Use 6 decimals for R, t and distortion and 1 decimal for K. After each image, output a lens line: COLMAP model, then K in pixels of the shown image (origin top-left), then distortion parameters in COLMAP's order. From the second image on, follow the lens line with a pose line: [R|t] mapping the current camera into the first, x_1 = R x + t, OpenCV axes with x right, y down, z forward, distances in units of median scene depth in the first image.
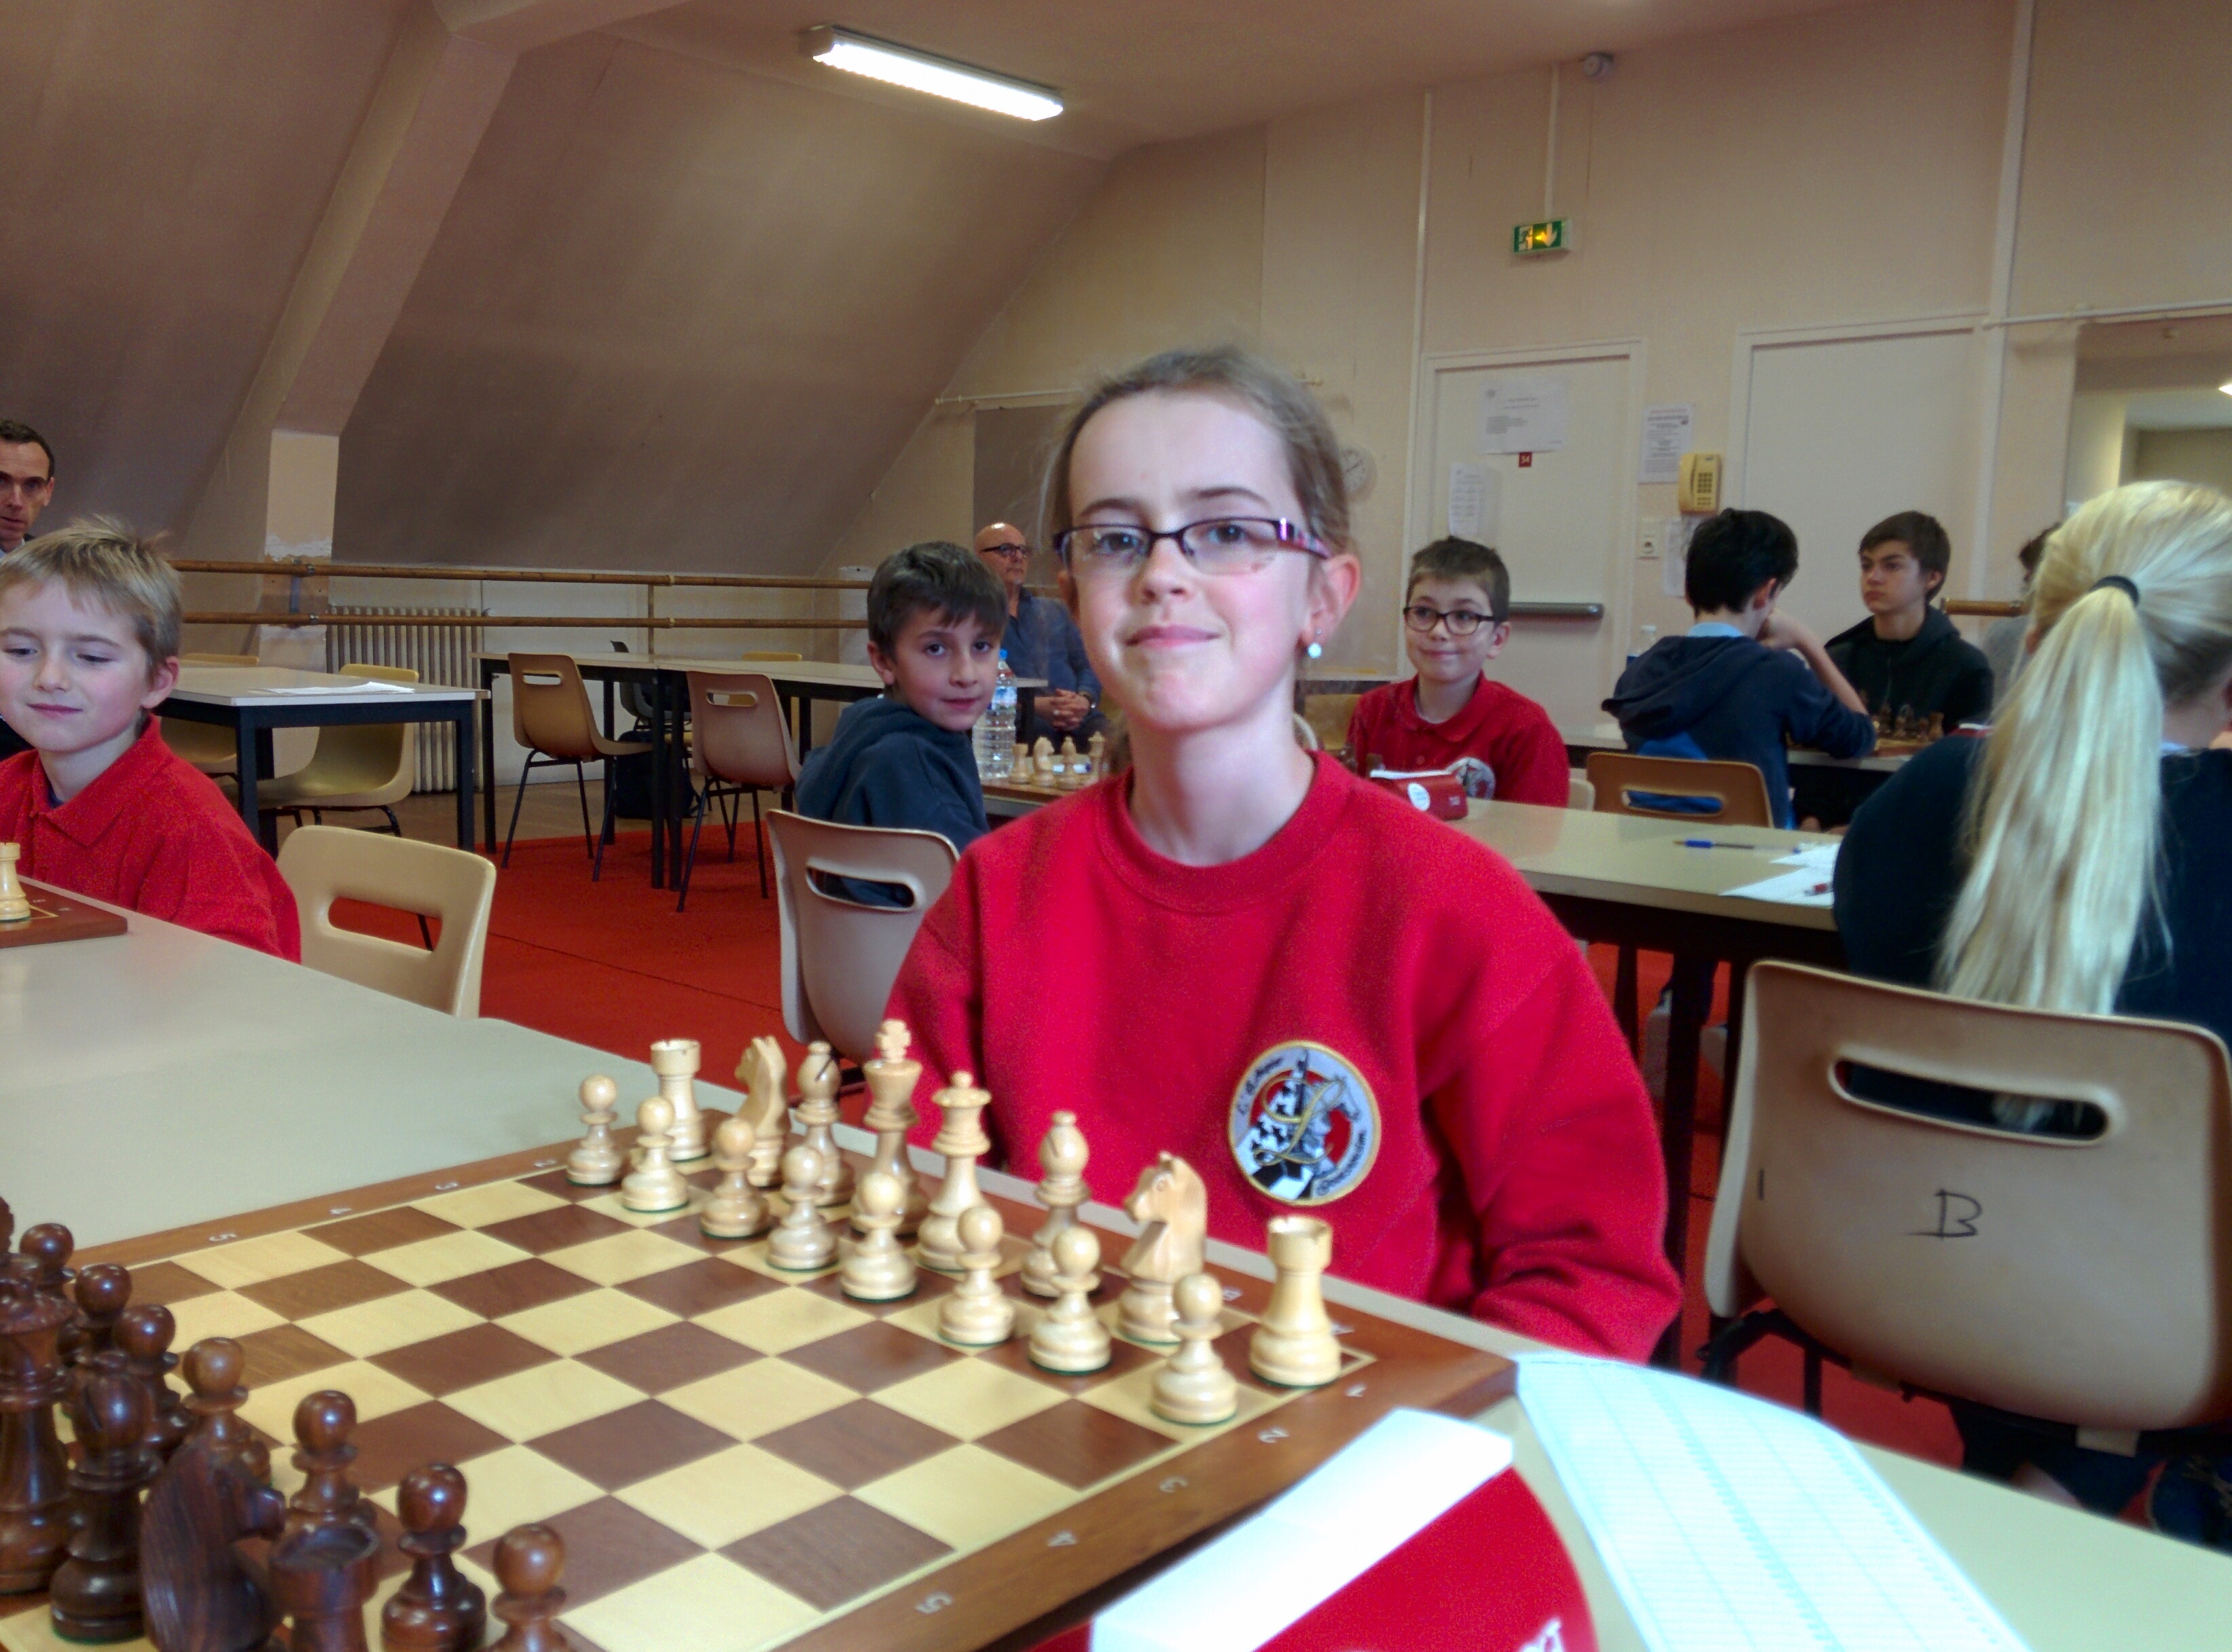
lens RADIAL K [[2021.6, 0, 1104.7], [0, 2021.6, 828.0], [0, 0, 1]] dist [0.068129, -0.080064]
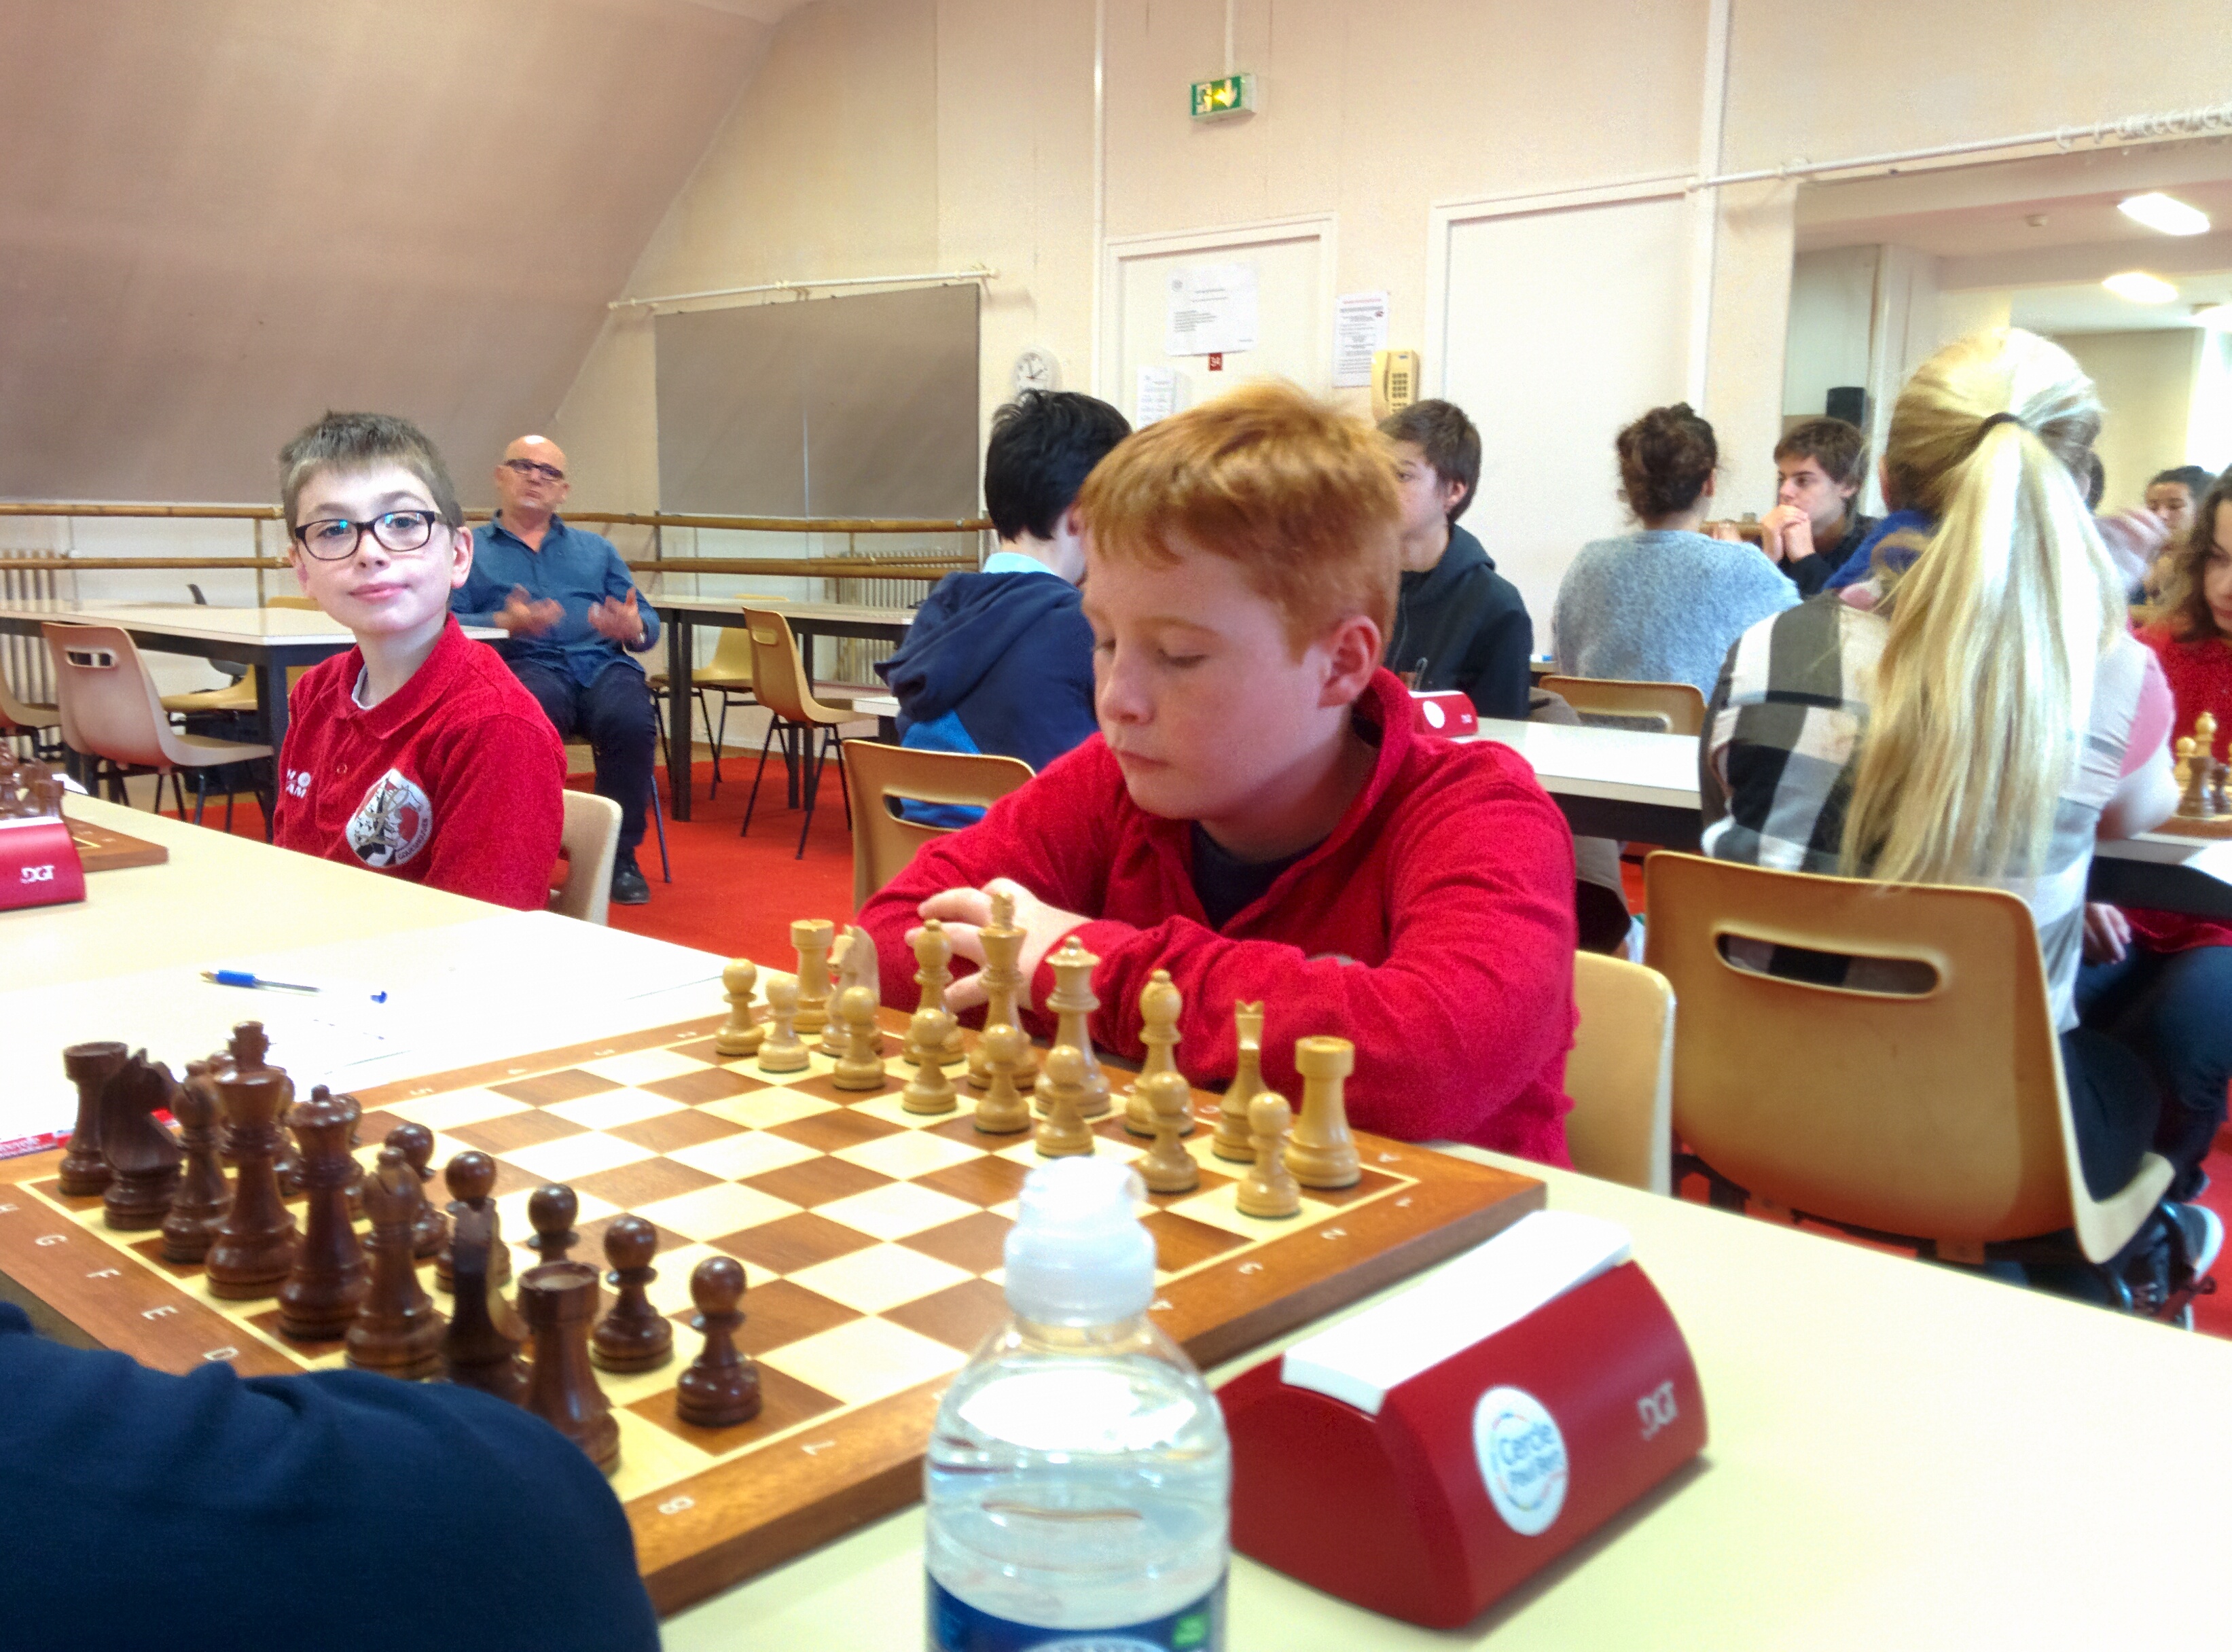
lens RADIAL K [[2021.6, 0, 1118.8], [0, 2021.6, 821.9], [0, 0, 1]] dist [0.068129, -0.080064]
pose [[0.999832, -0.014201, 0.011554, 0.156726], [0.013849, 0.999454, 0.029988, -0.013791], [-0.011974, -0.029823, 0.999483, 0.142026]]
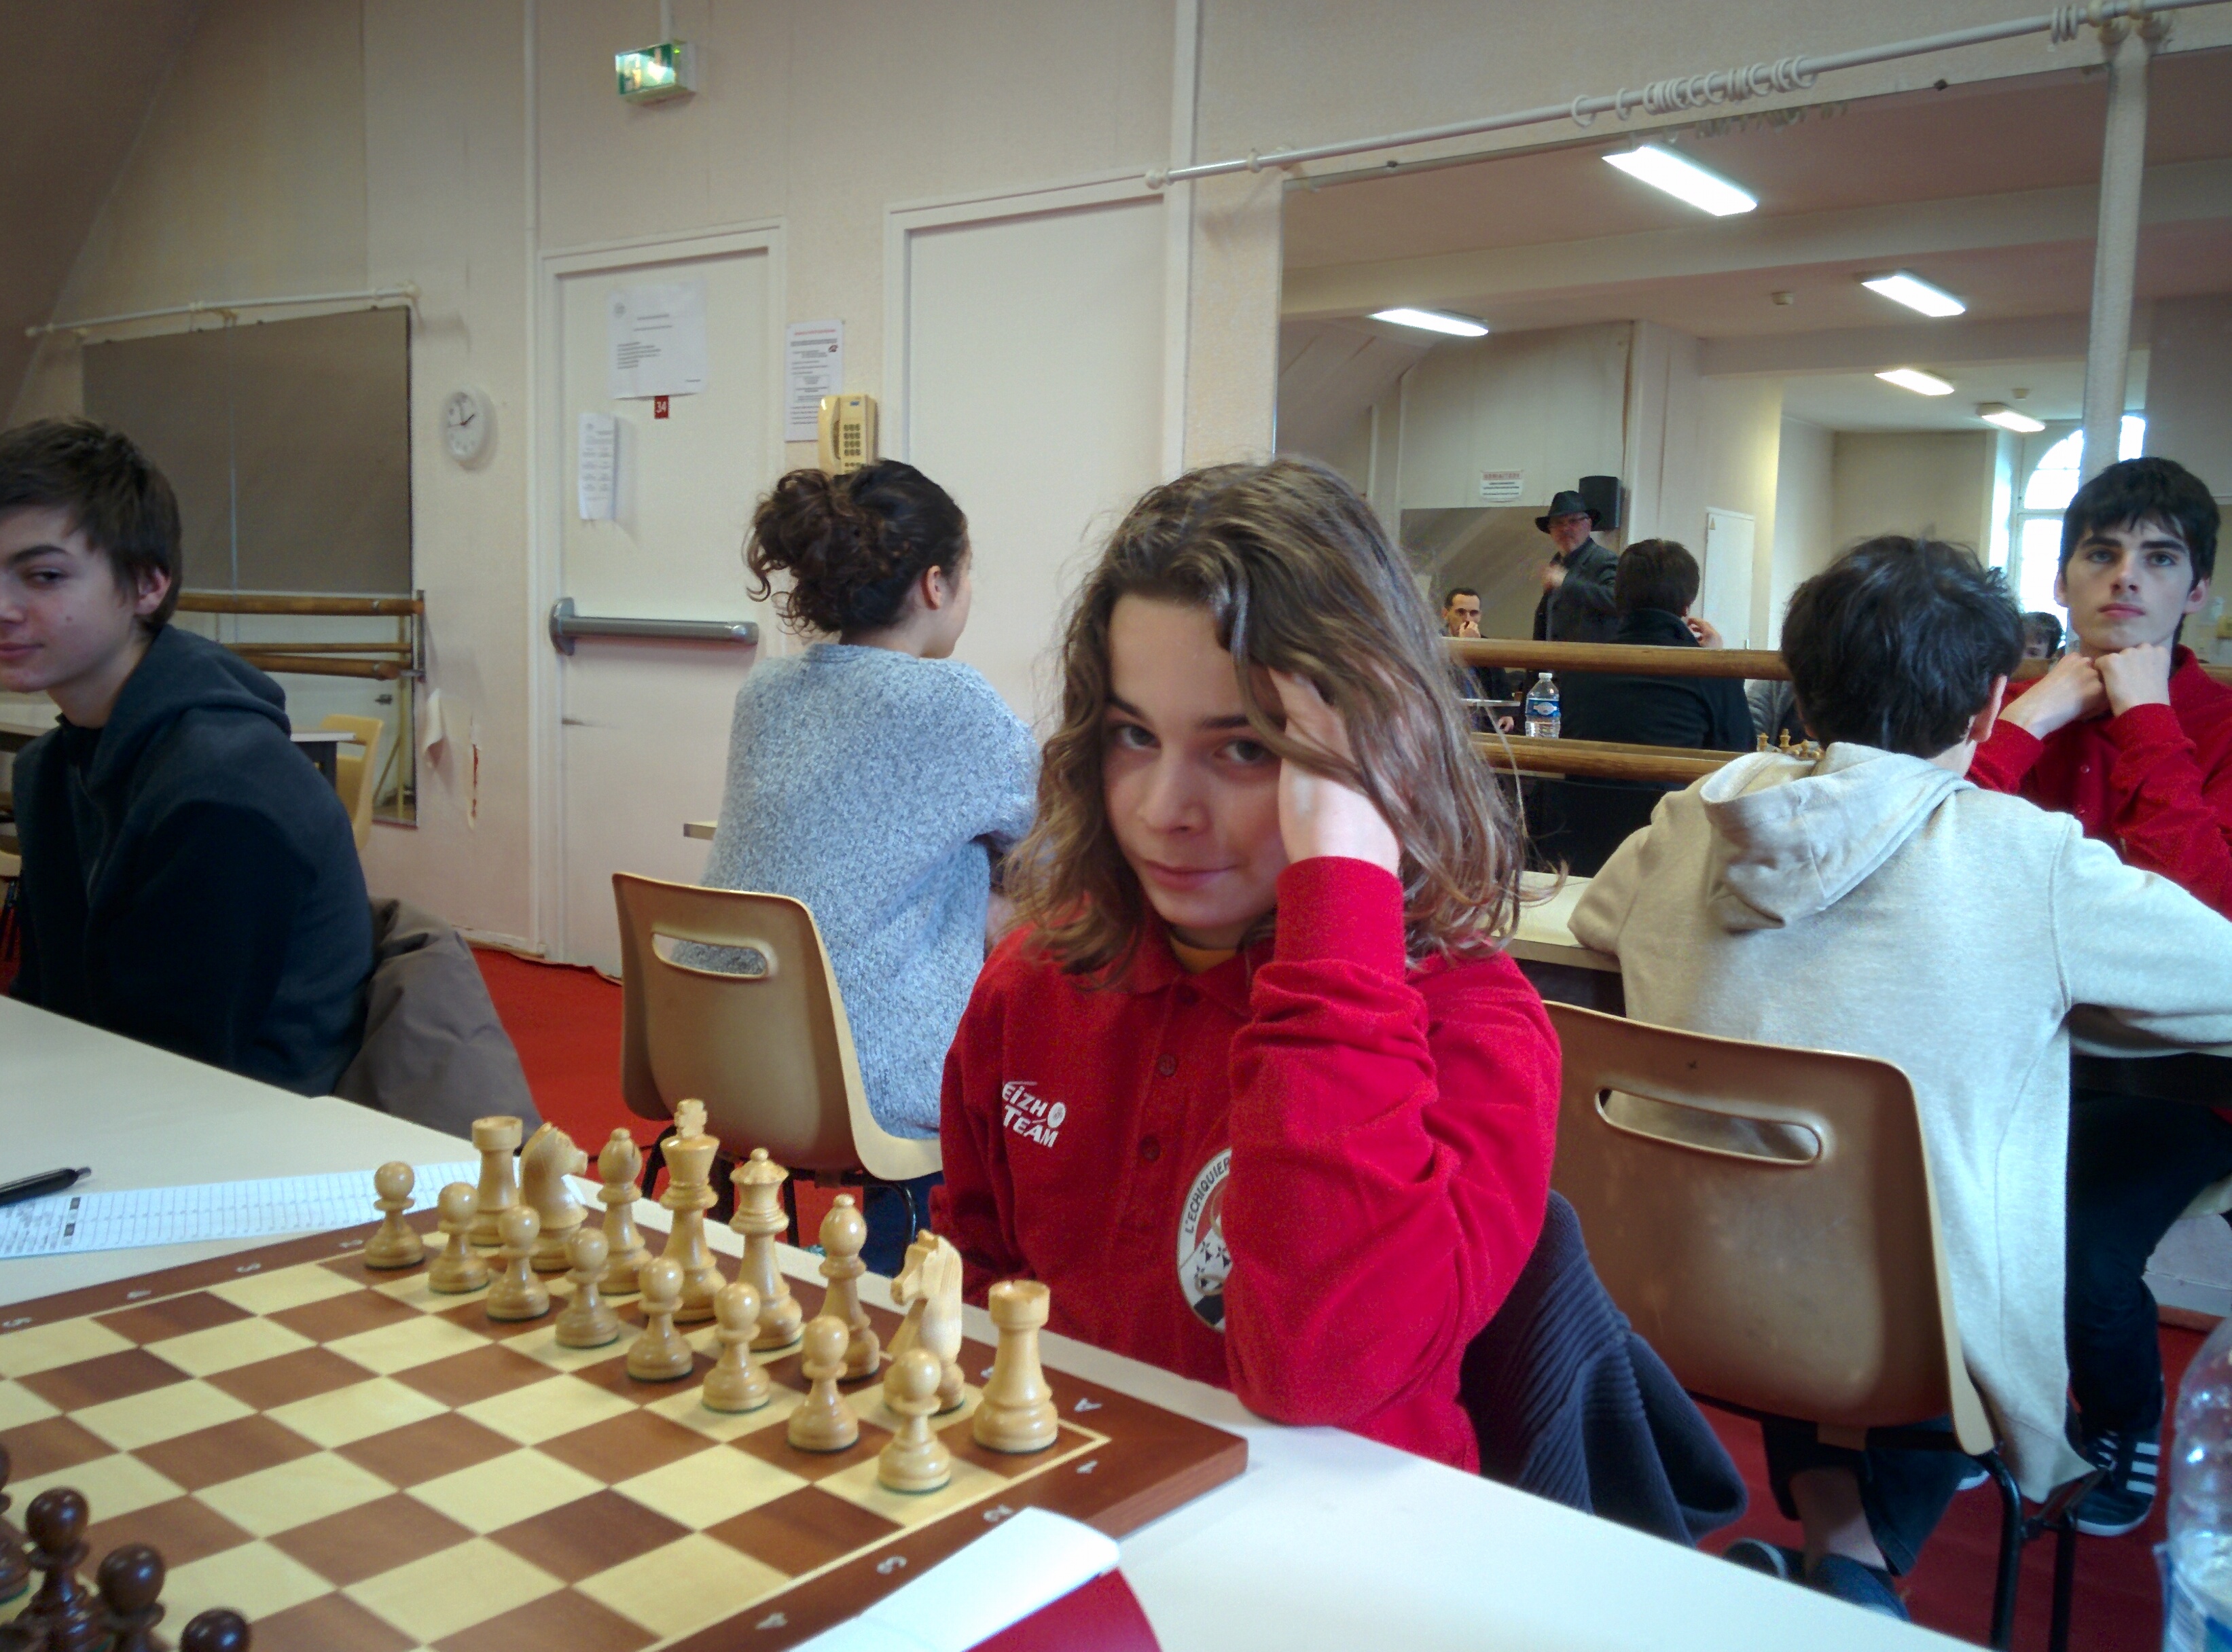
lens RADIAL K [[2021.6, 0, 1132.6], [0, 2021.6, 839.1], [0, 0, 1]] dist [0.068129, -0.080064]
pose [[0.997109, -0.004579, 0.075849, 0.317552], [0.004711, 0.999988, -0.001557, -0.036483], [-0.075841, 0.001910, 0.997118, 0.319850]]
